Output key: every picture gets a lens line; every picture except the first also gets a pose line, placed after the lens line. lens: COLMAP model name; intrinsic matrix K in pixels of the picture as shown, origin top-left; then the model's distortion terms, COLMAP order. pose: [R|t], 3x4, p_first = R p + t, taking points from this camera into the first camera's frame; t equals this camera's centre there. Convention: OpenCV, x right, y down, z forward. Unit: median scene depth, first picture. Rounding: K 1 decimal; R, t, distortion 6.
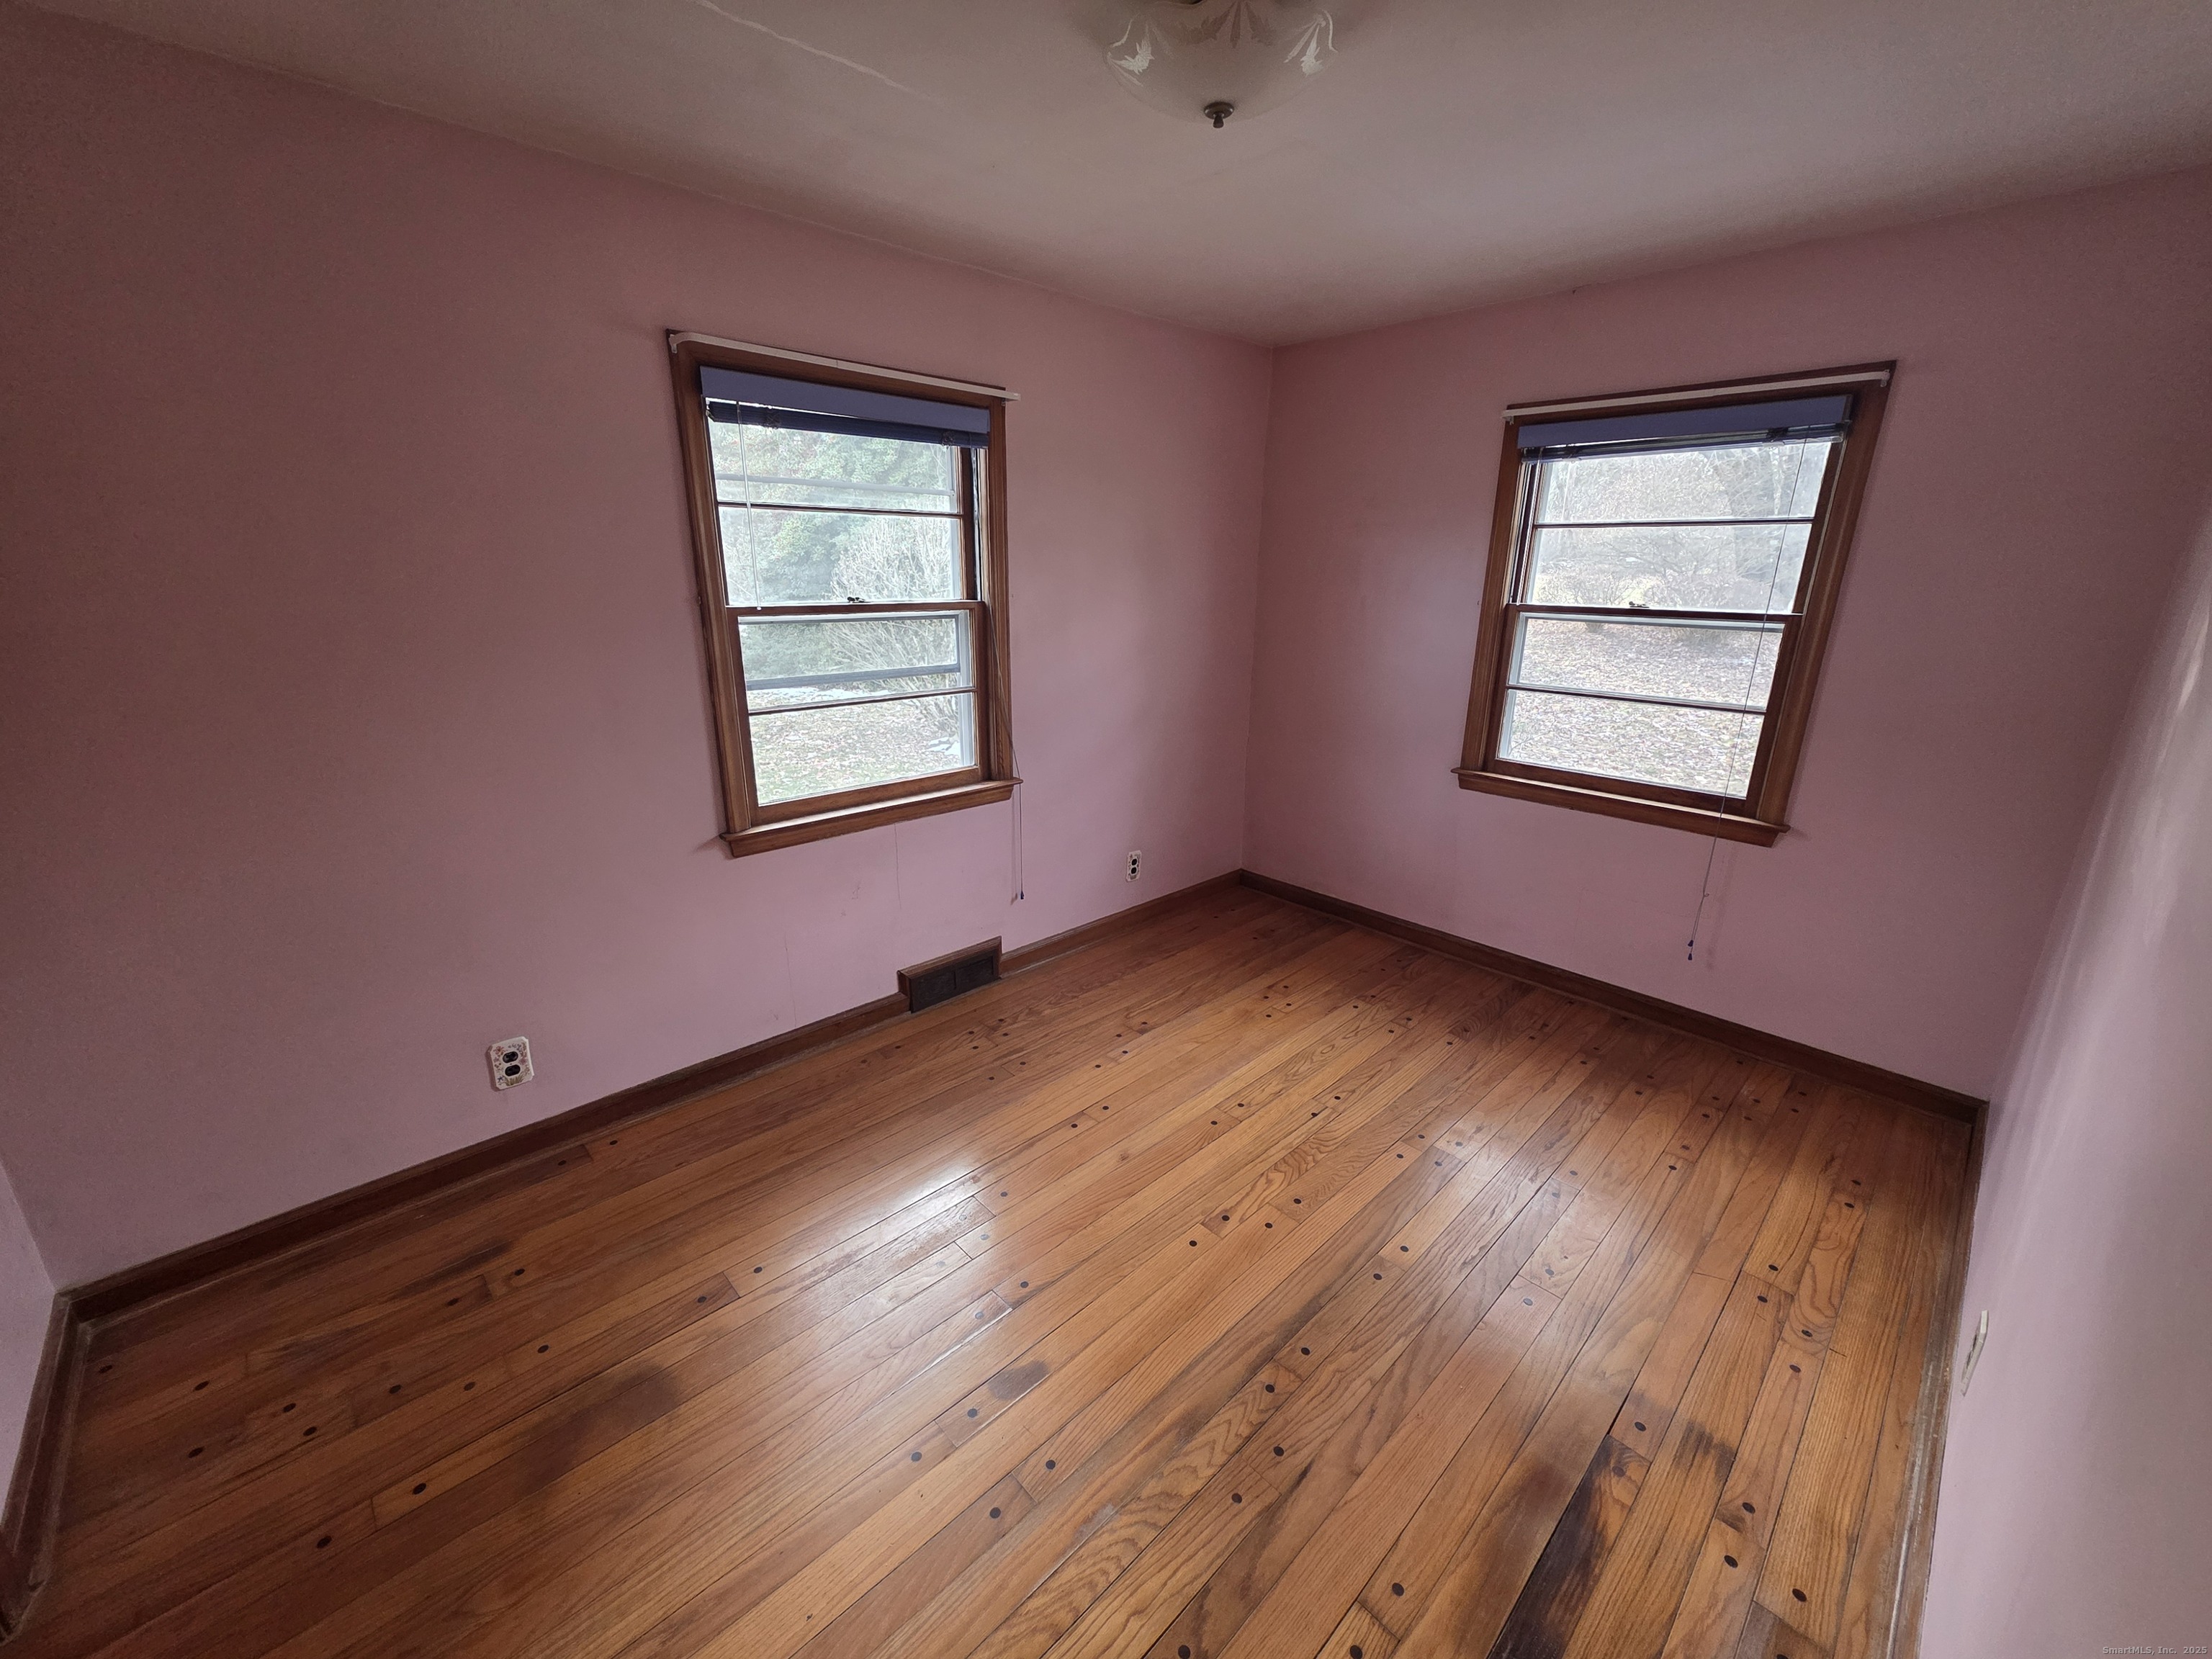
lens RADIAL K [[872.9, 0, 1106.0], [0, 872.9, 829.5], [0, 0, 1]] dist [0.001490, -0.000436]
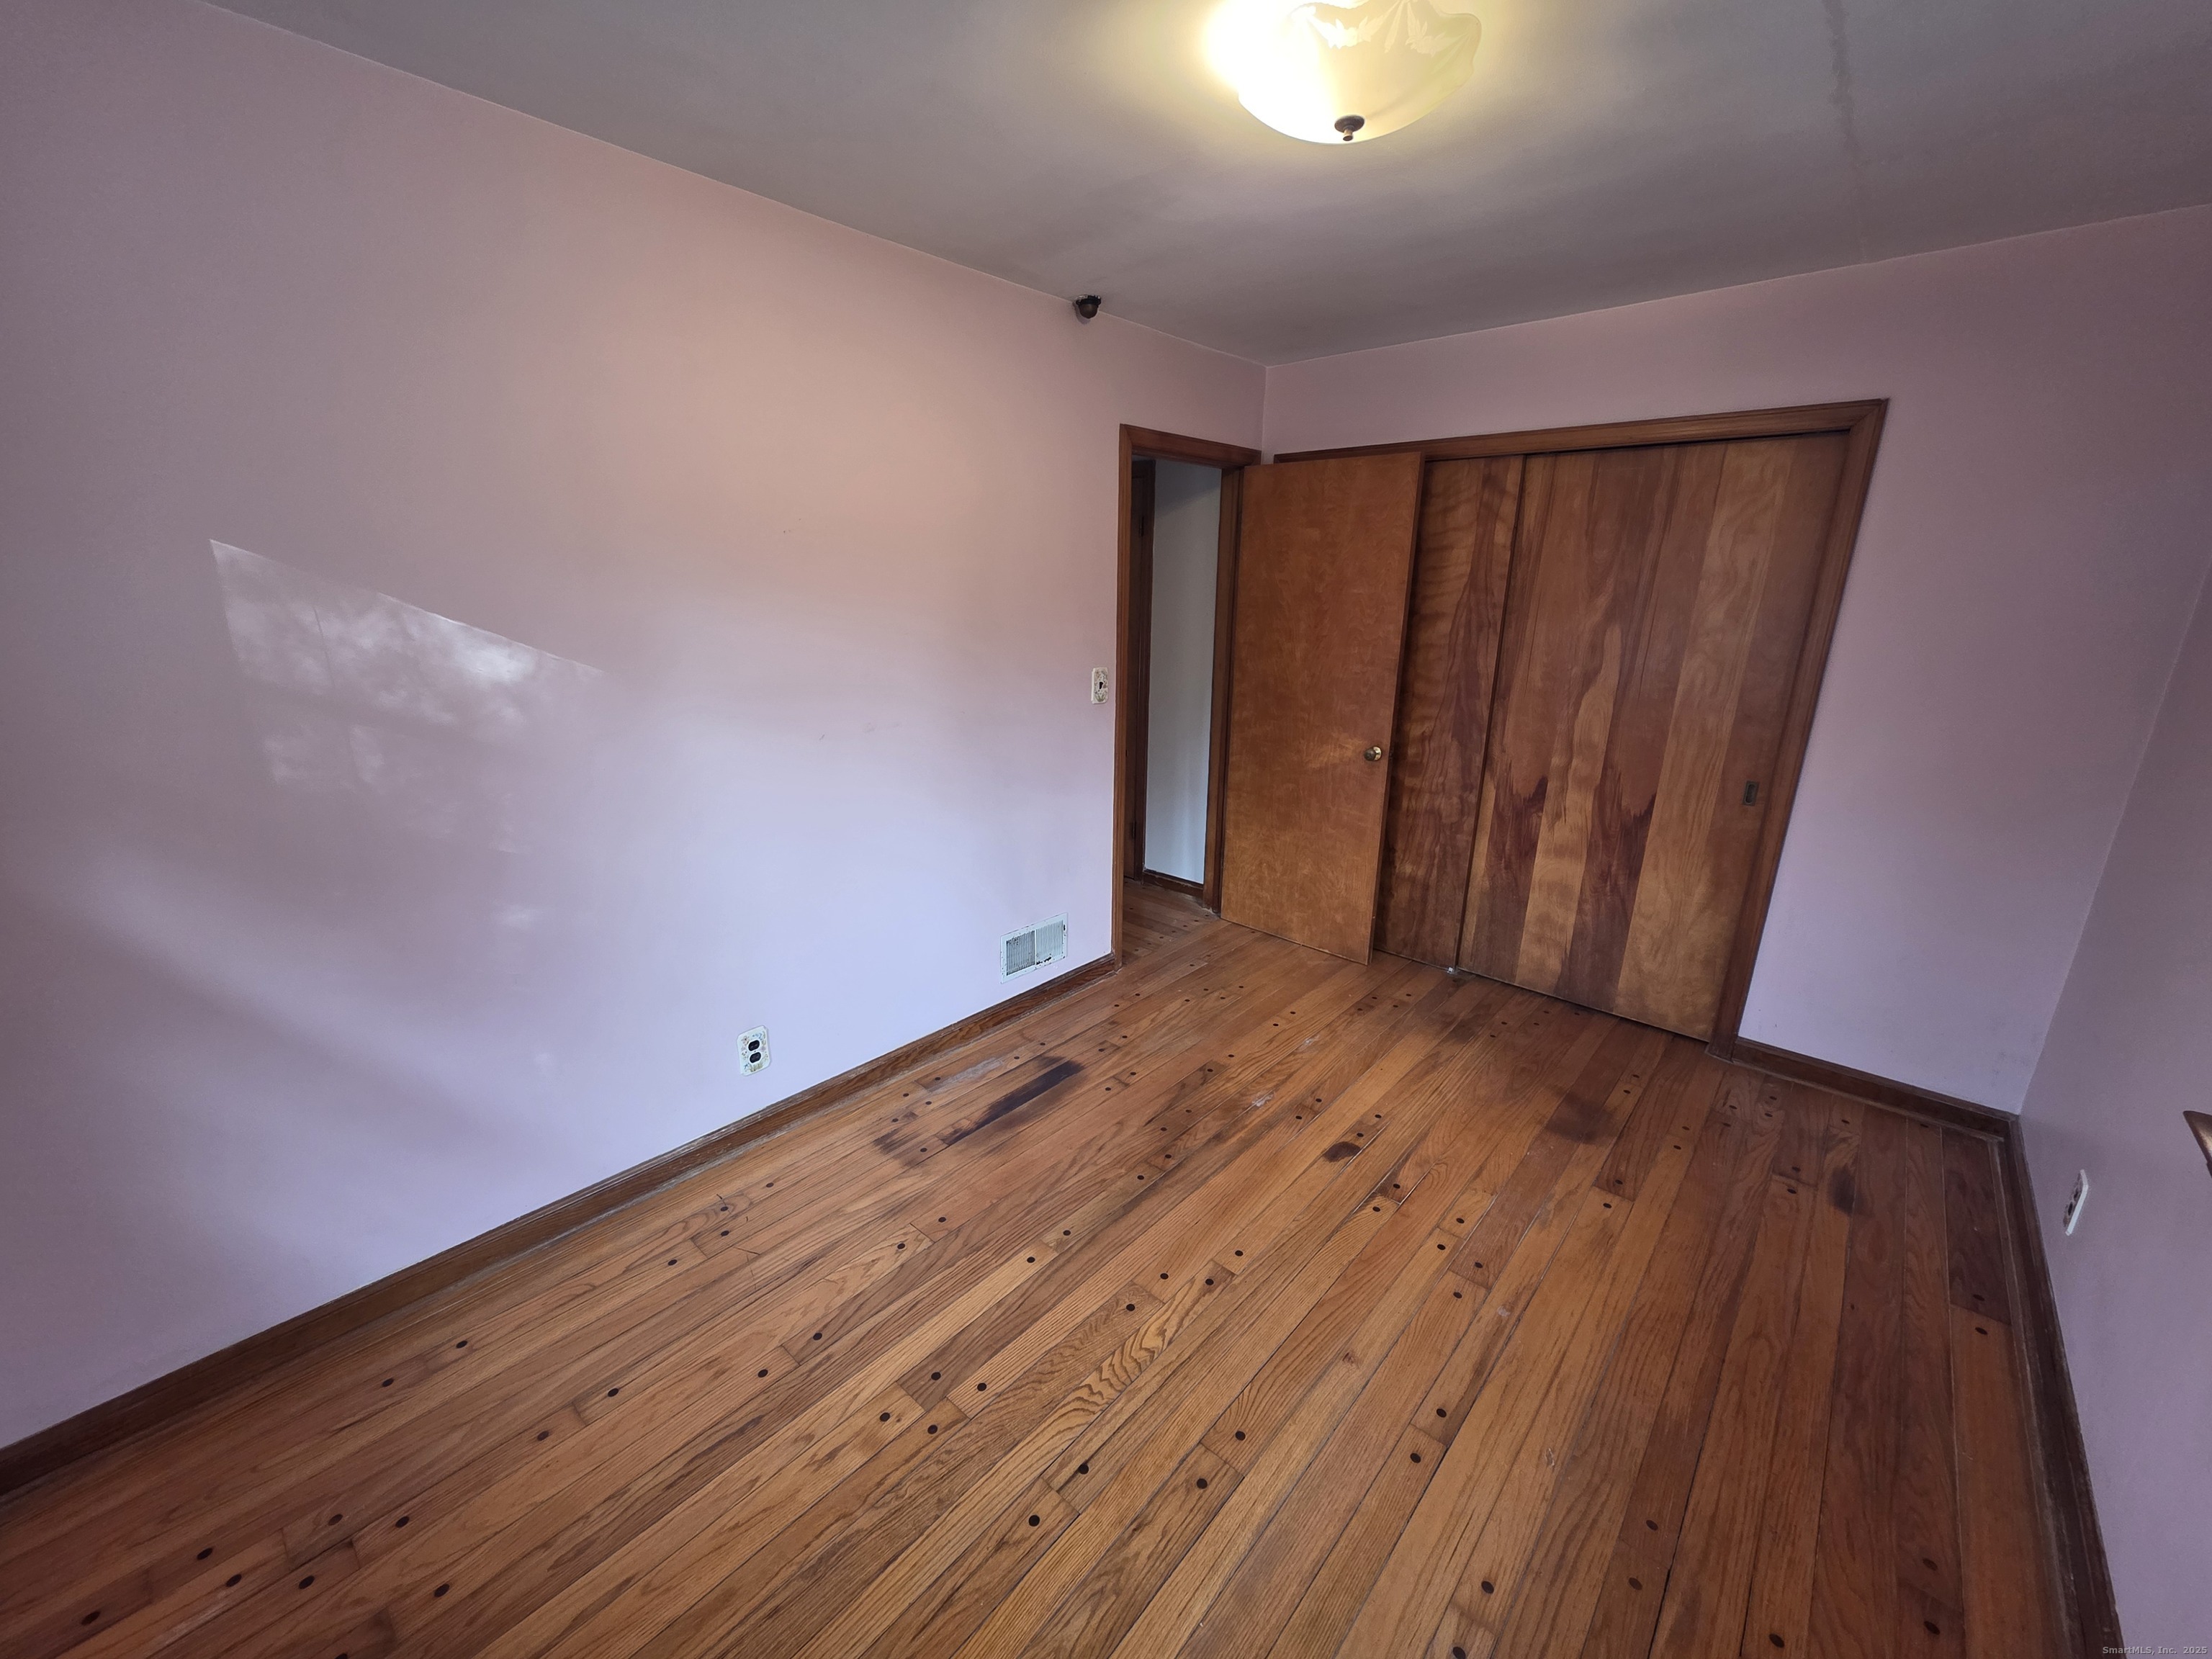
lens RADIAL K [[872.9, 0, 1106.0], [0, 872.9, 829.5], [0, 0, 1]] dist [0.001490, -0.000436]
pose [[-0.996393, -0.001301, -0.084854, 0.349826], [-0.047551, 0.836738, 0.545535, -0.496695], [0.070291, 0.547601, -0.833782, 1.608960]]
